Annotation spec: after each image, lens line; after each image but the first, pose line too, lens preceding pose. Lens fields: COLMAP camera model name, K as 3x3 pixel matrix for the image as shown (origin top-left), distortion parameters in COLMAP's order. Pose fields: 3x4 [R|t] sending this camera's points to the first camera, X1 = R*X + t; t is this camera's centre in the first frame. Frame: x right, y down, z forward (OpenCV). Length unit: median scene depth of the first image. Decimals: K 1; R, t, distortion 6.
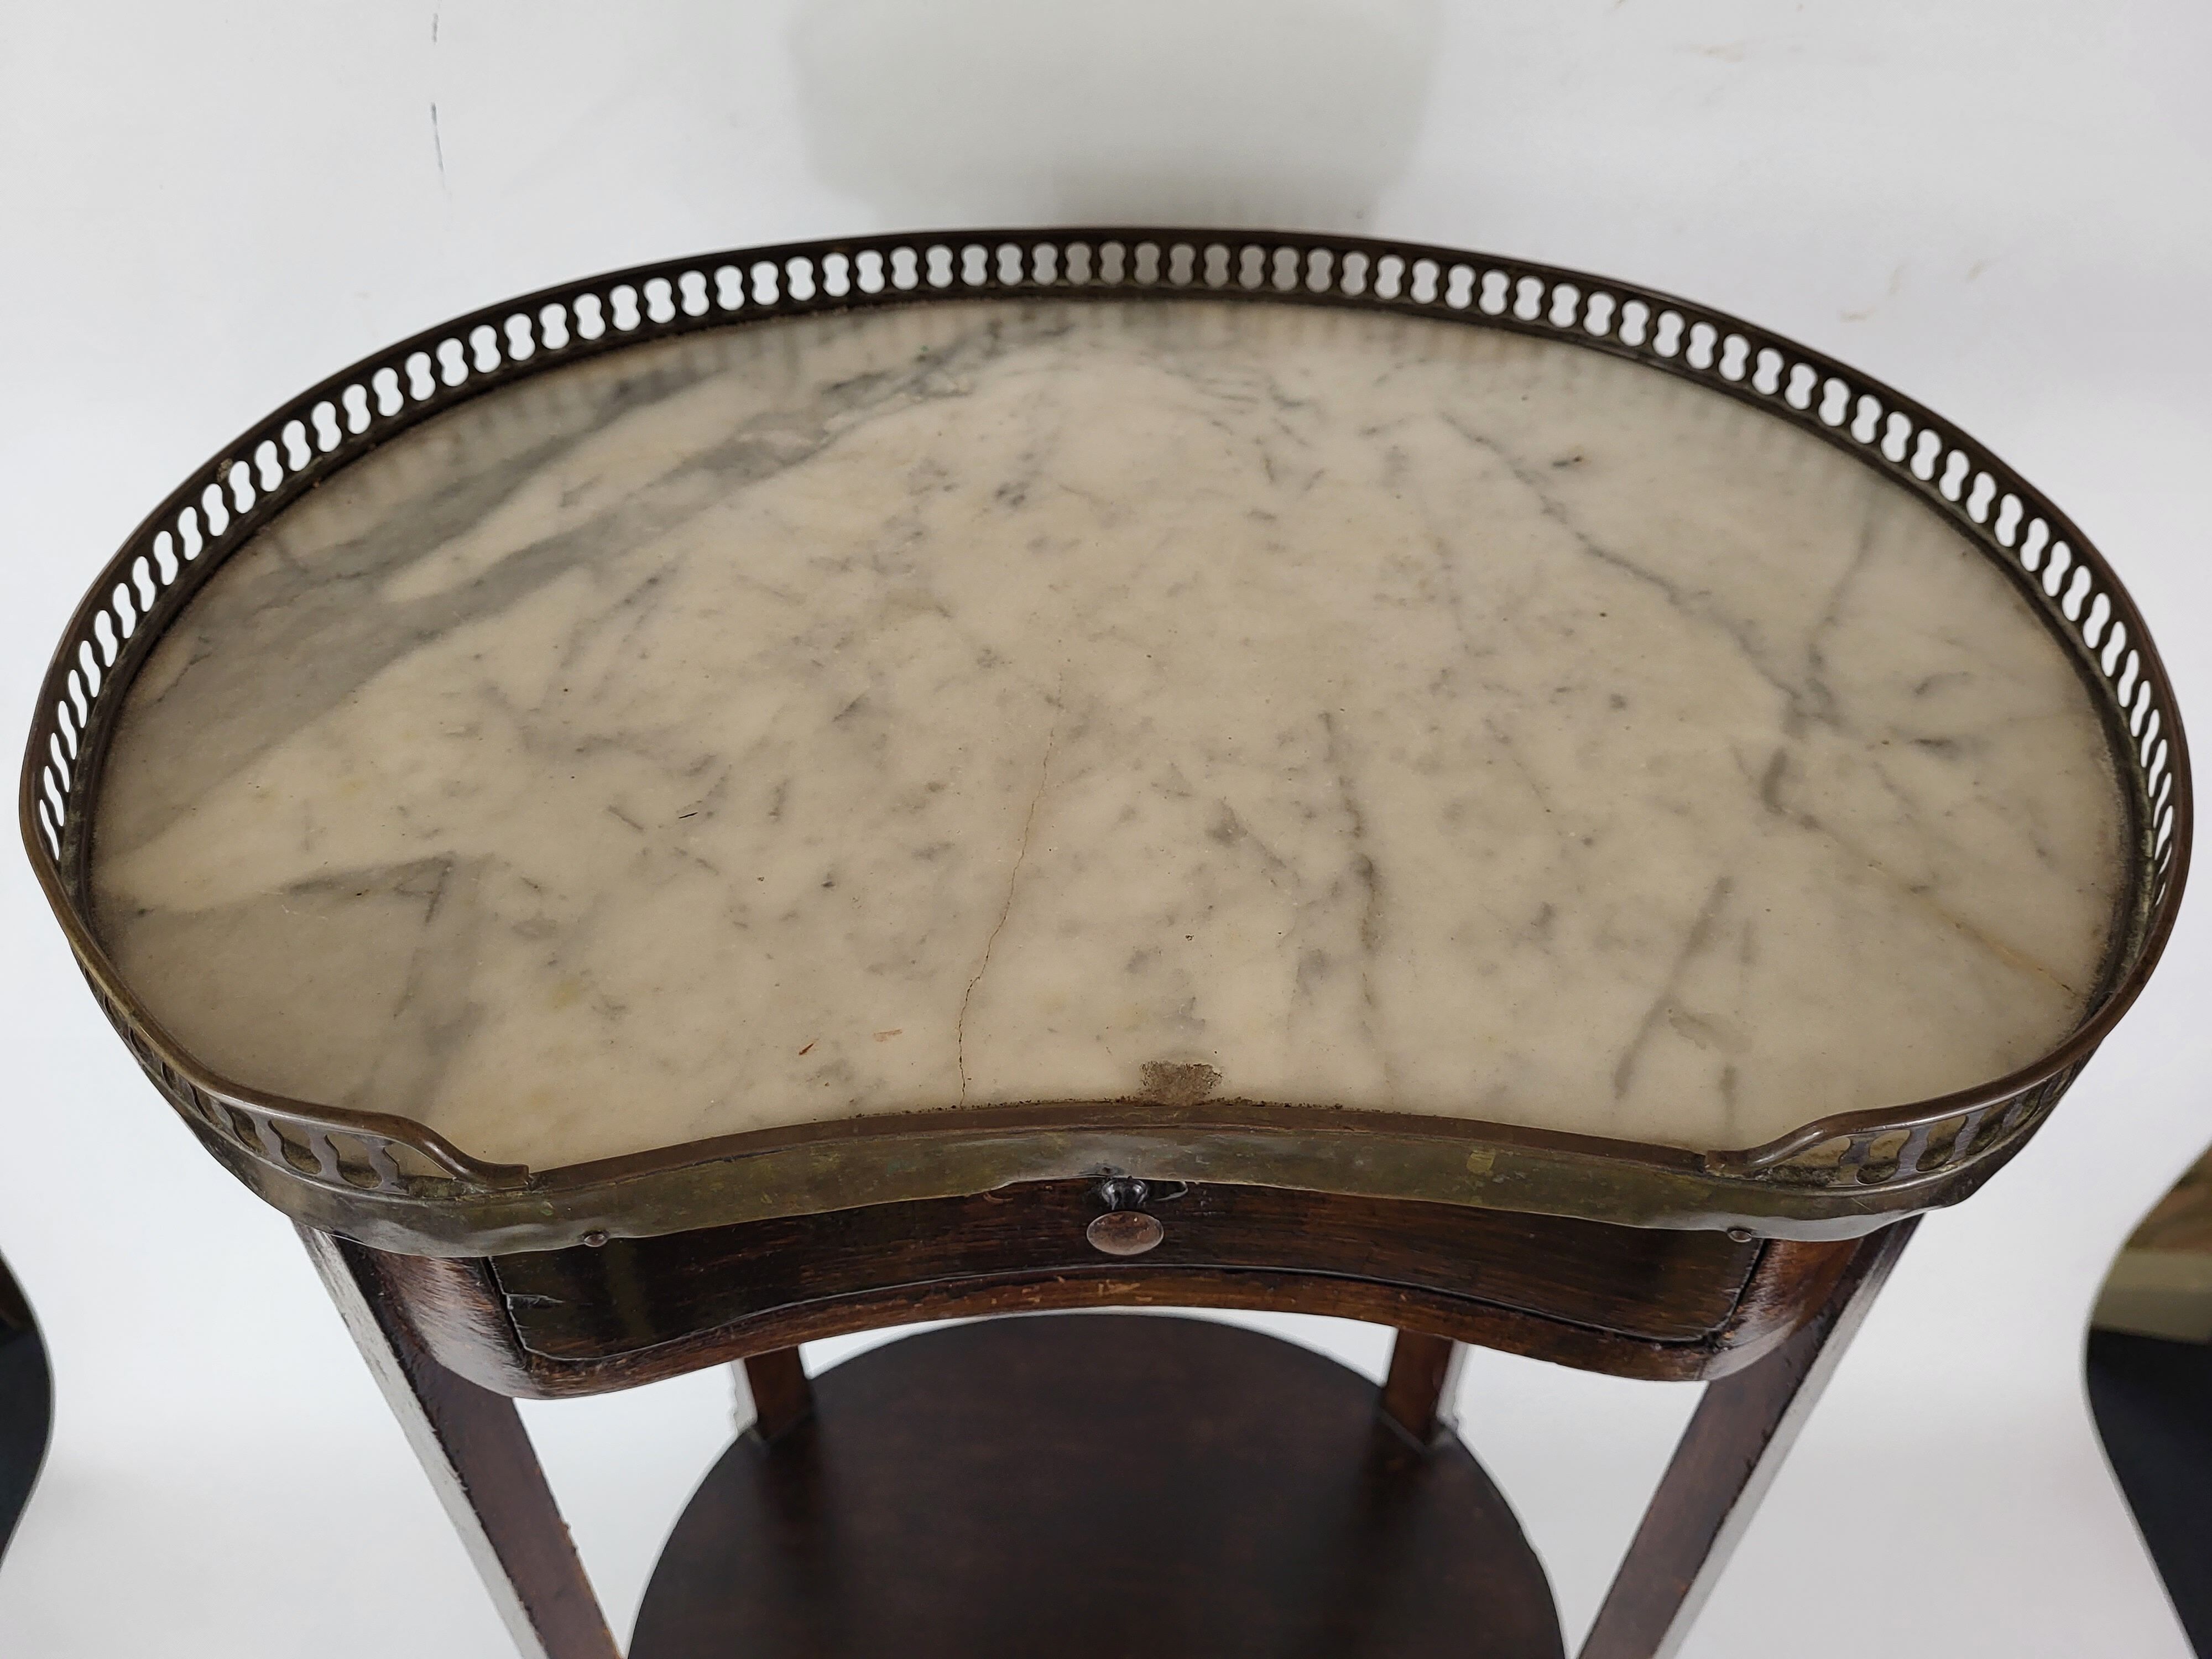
lens RADIAL K [[1731.1, 0, 1106.0], [0, 1731.1, 829.5], [0, 0, 1]] dist [-0.010740, -0.004621]
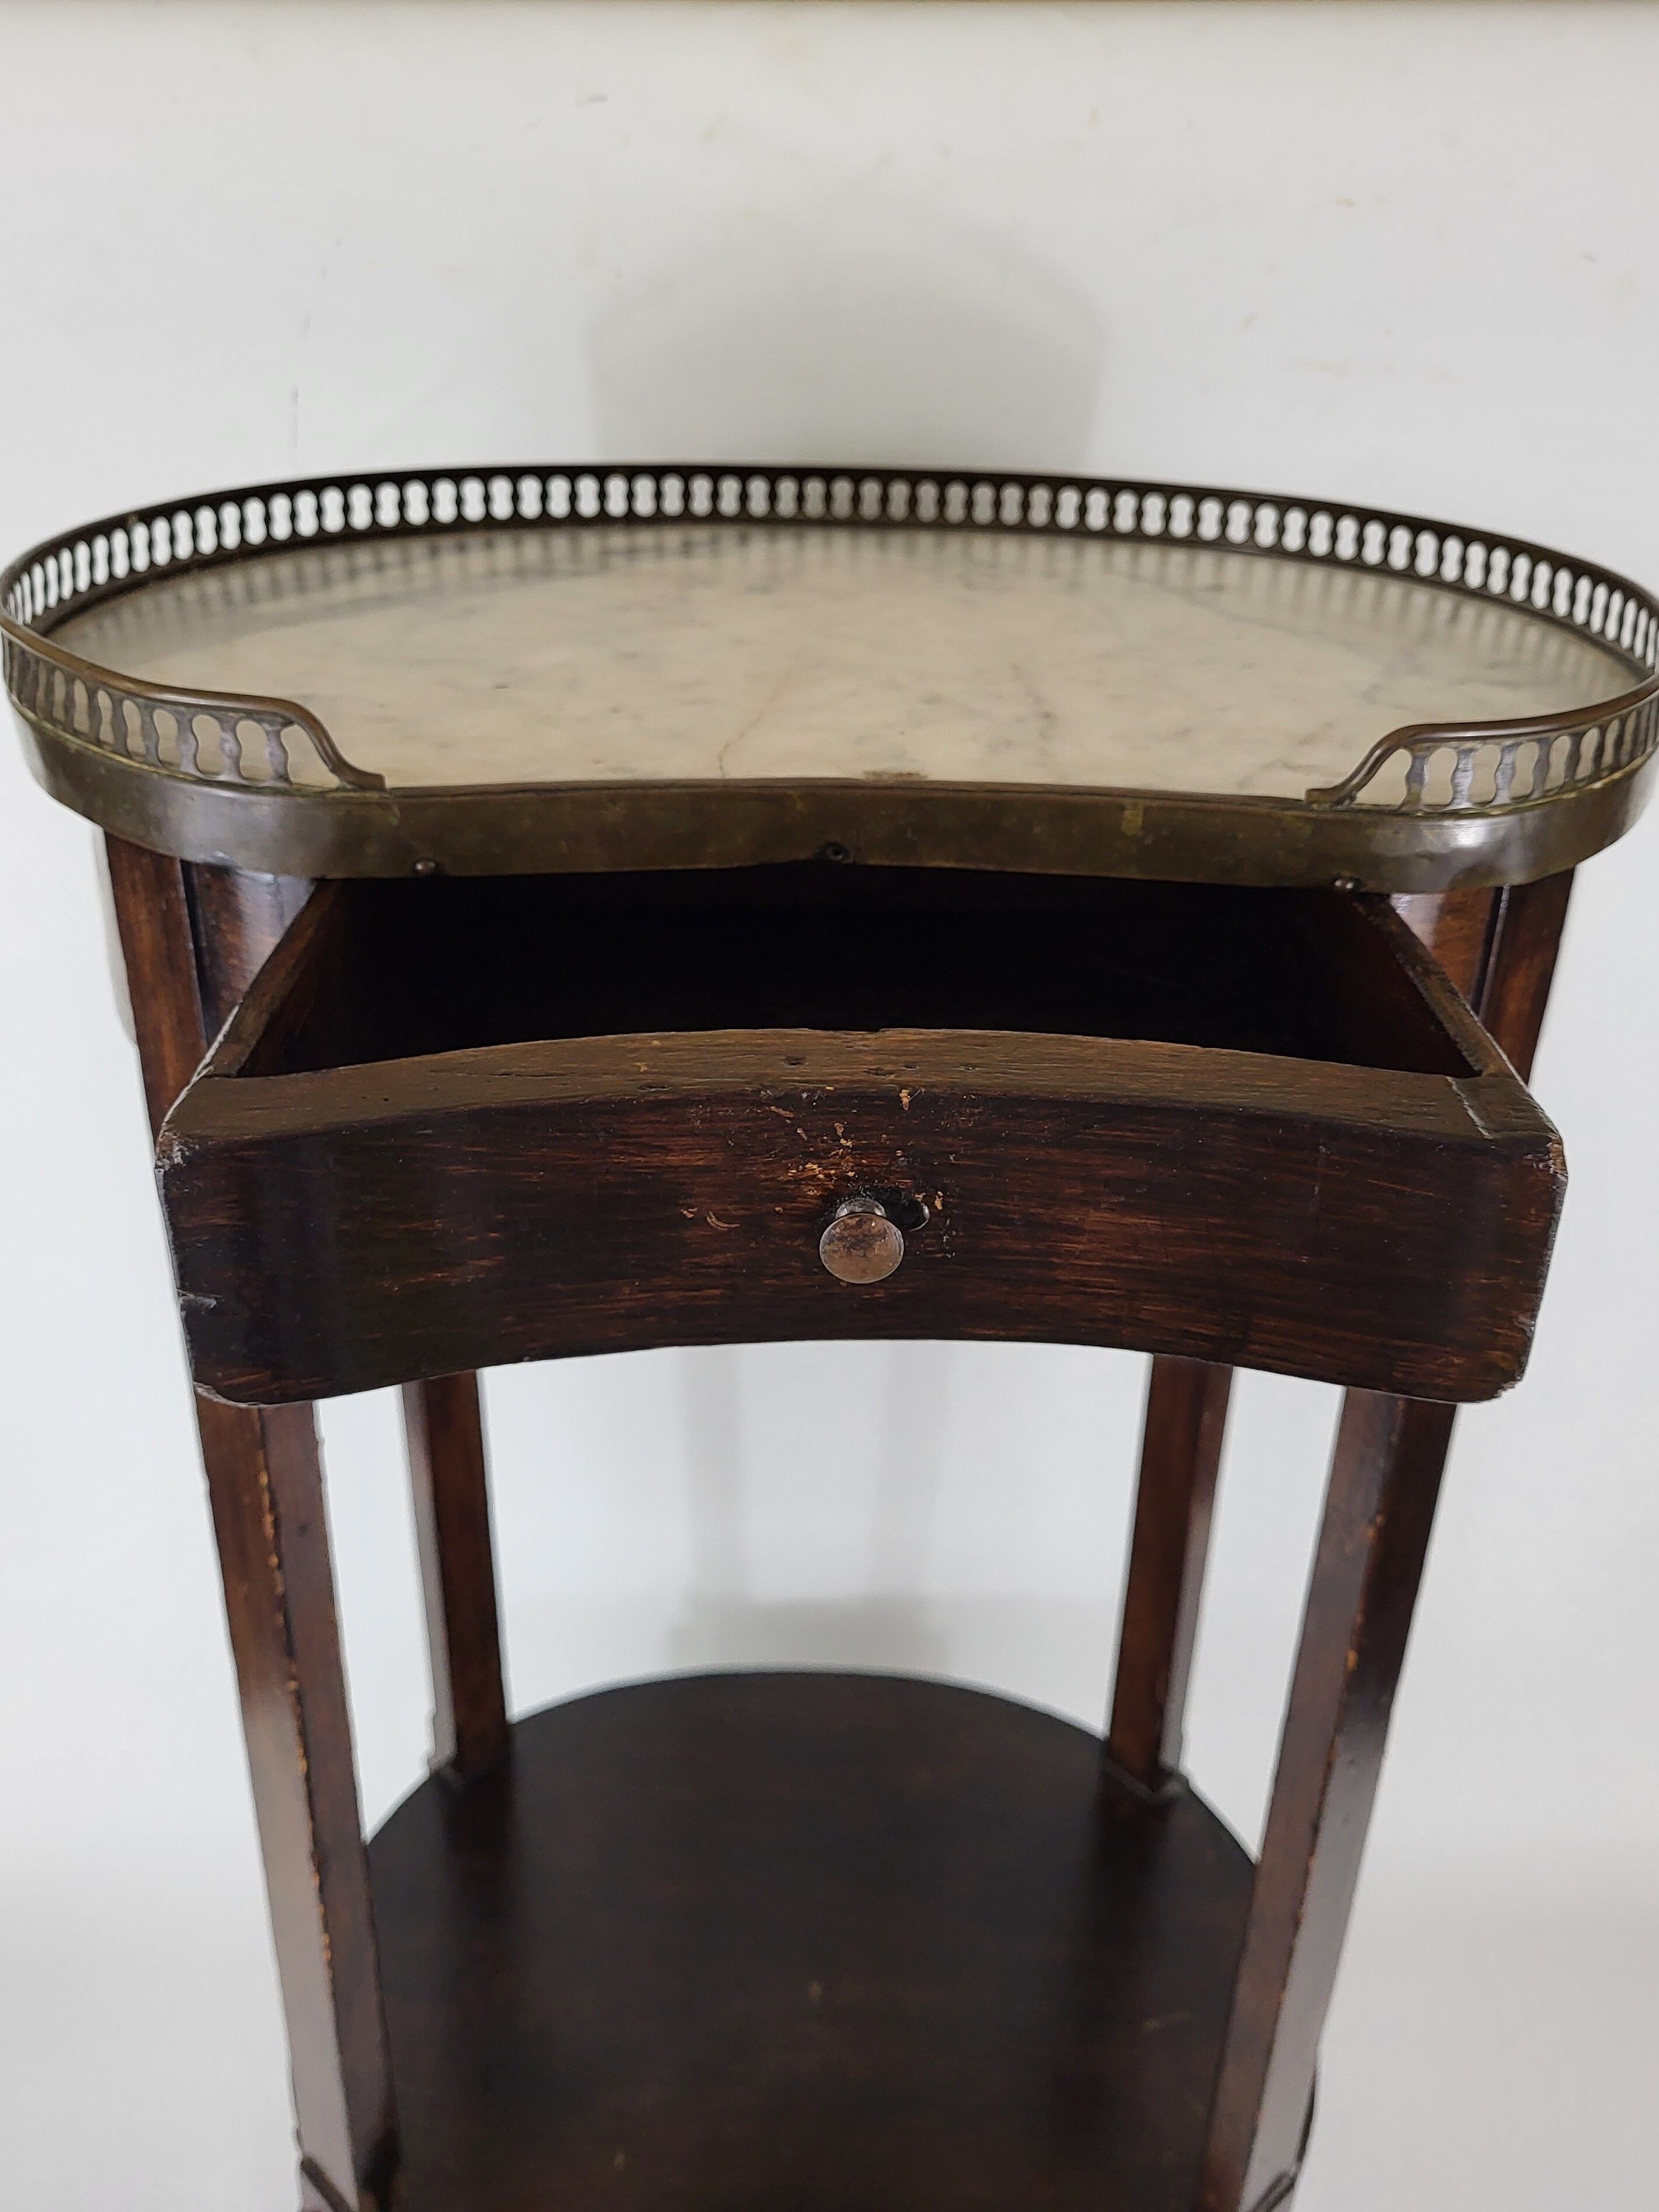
lens RADIAL K [[1754.4, 0, 835.4], [0, 1754.4, 938.8], [0, 0, 1]] dist [-0.001805, -0.043441]
pose [[0.999898, 0.013546, 0.004558, -0.002434], [-0.011694, 0.958755, -0.283994, 0.328051], [-0.008217, 0.283912, 0.958815, -0.102845]]
